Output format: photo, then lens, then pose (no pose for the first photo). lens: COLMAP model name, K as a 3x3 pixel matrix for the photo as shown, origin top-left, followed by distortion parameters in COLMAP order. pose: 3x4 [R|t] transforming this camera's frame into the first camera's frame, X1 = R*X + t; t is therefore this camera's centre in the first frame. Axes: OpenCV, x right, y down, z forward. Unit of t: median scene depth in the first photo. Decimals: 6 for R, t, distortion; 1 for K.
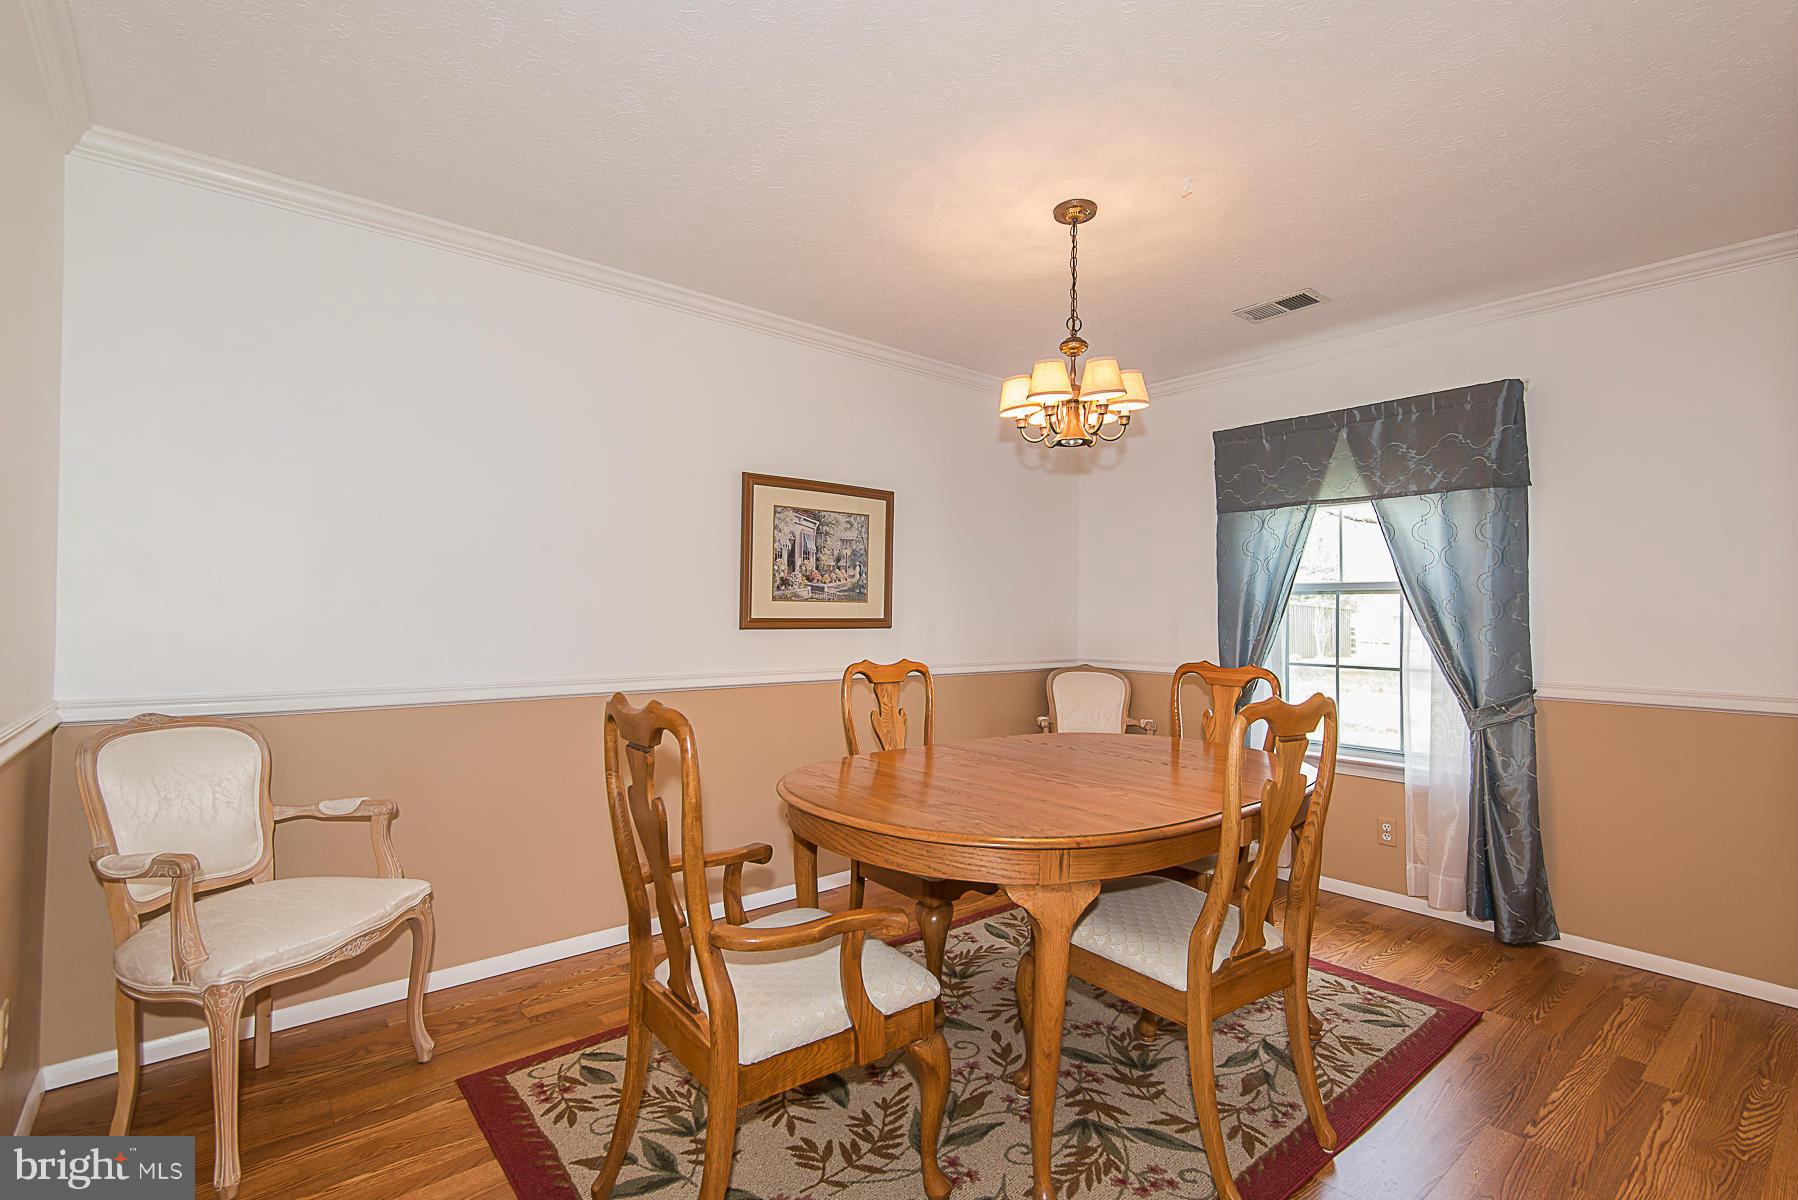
lens RADIAL K [[806.5, 0, 902.3], [0, 806.5, 598.9], [0, 0, 1]] dist [0.022238, -0.000260]
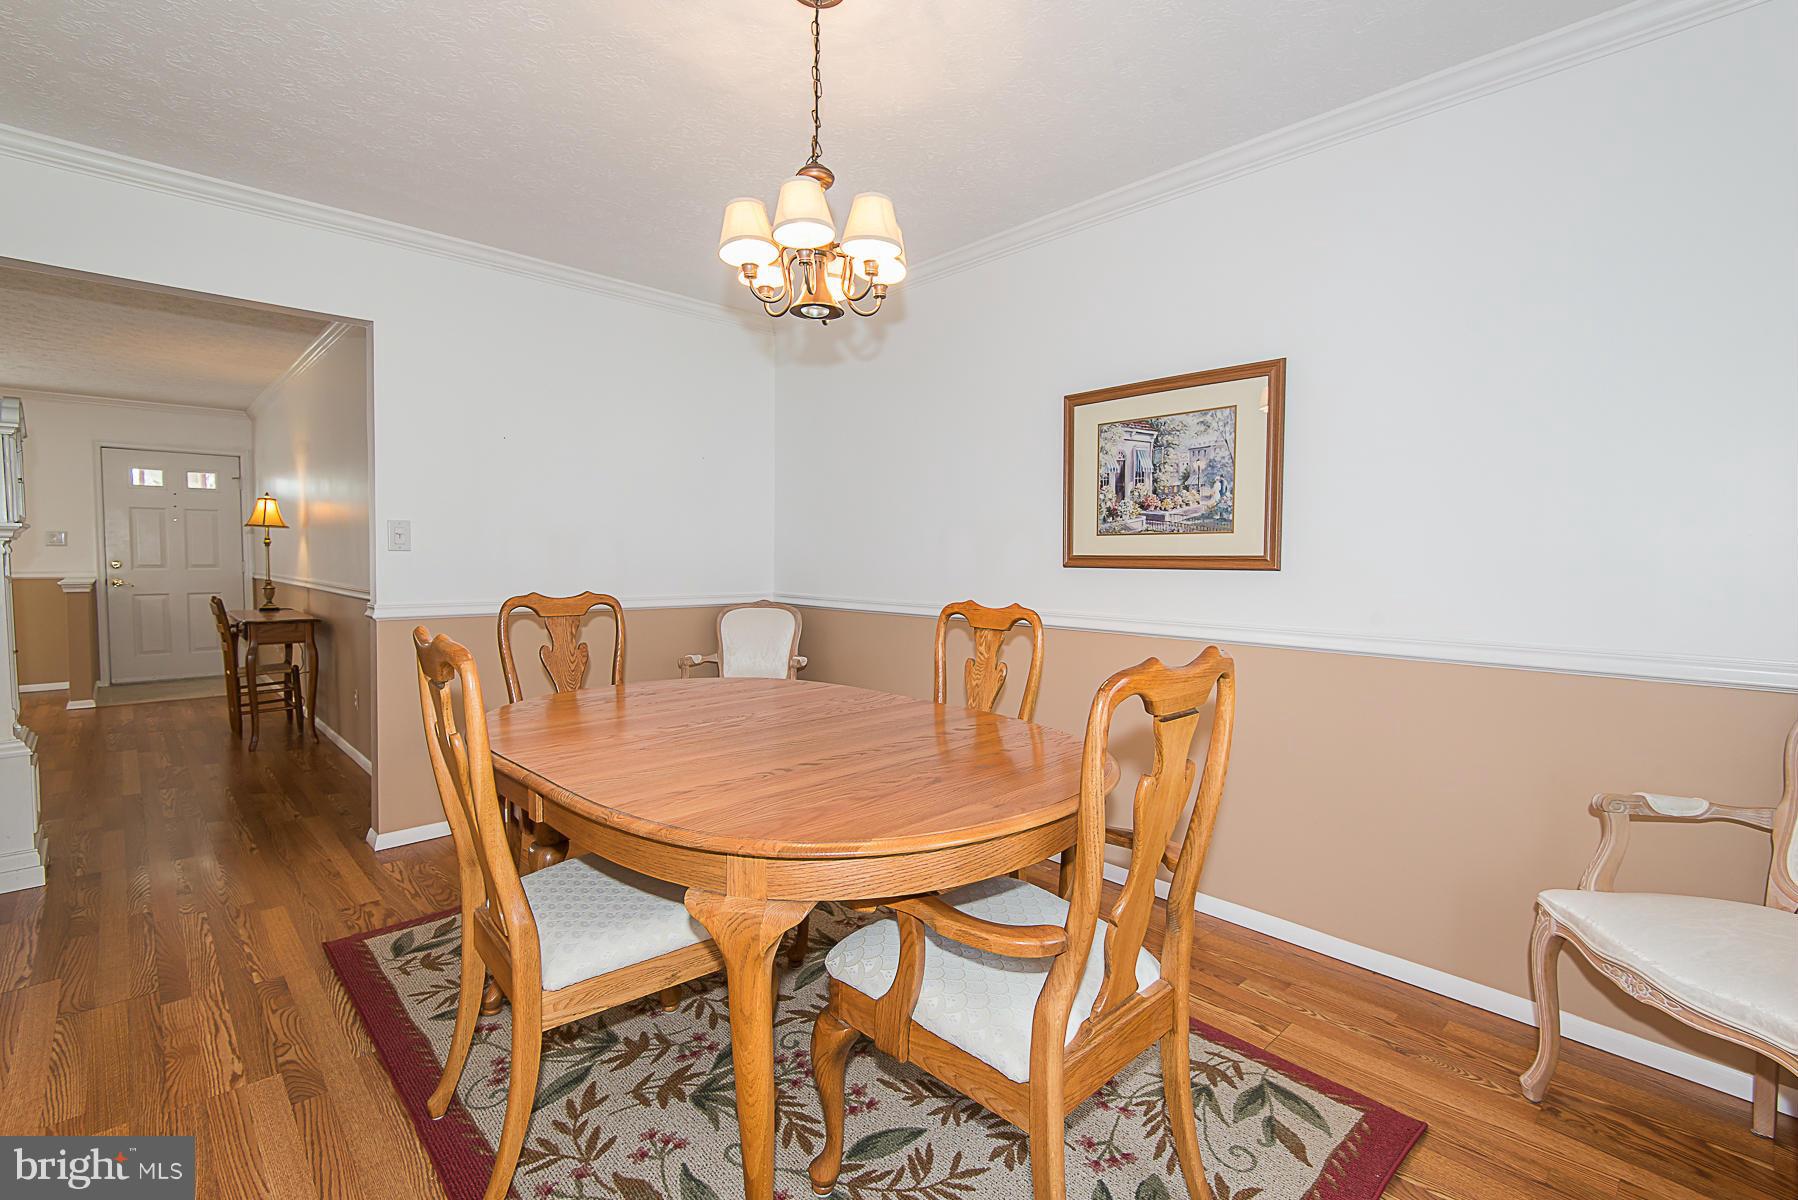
lens RADIAL K [[806.5, 0, 902.3], [0, 806.5, 598.9], [0, 0, 1]] dist [0.022238, -0.000260]
pose [[0.077501, 0.041331, -0.996135, 0.676194], [0.010392, 0.999053, 0.042261, 0.030810], [0.996938, -0.013627, 0.076998, 0.706159]]
